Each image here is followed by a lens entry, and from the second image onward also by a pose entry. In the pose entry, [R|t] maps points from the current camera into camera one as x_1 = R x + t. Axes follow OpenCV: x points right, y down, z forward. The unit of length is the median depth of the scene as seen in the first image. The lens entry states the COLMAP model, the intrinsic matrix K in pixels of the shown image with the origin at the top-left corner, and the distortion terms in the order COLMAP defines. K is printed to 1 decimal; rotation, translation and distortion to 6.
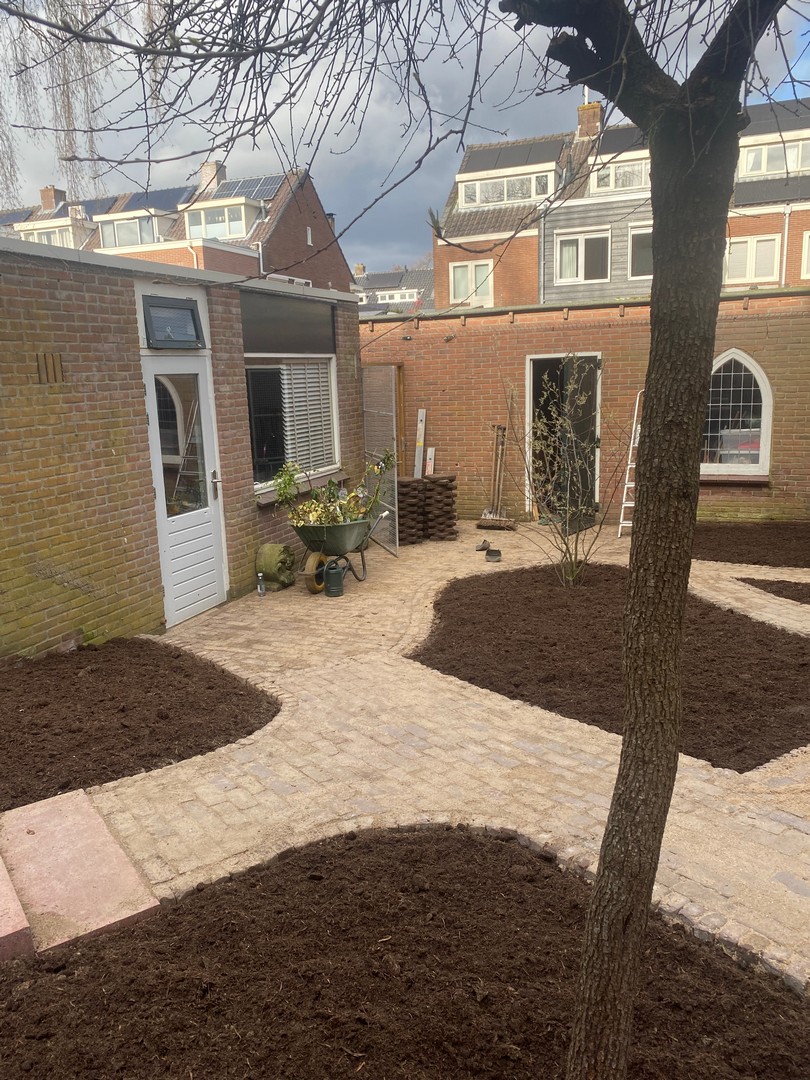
lens RADIAL K [[818.3, 0, 408.5], [0, 818.3, 537.4], [0, 0, 1]] dist [0.023163, -0.030109]
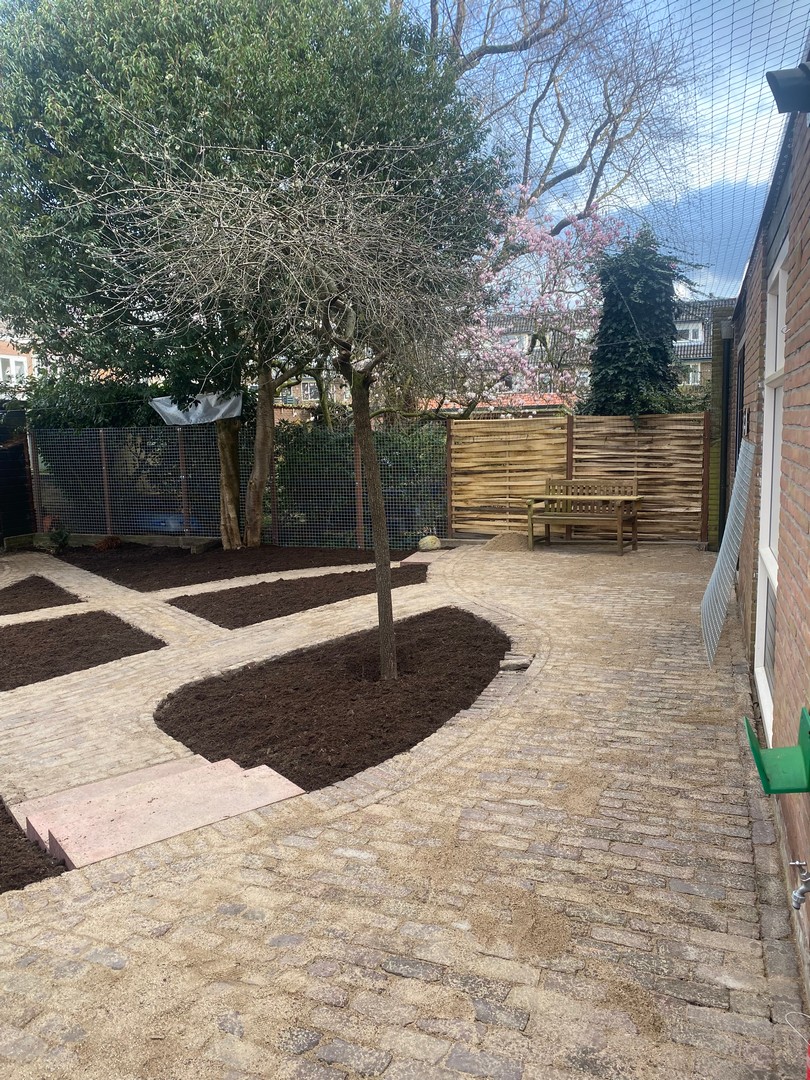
lens RADIAL K [[818.3, 0, 414.3], [0, 818.3, 512.5], [0, 0, 1]] dist [0.023163, -0.030109]
pose [[-0.032243, -0.080860, 0.996204, -1.232351], [0.232660, 0.968734, 0.086161, -0.041338], [-0.972024, 0.234554, -0.012423, 0.310657]]
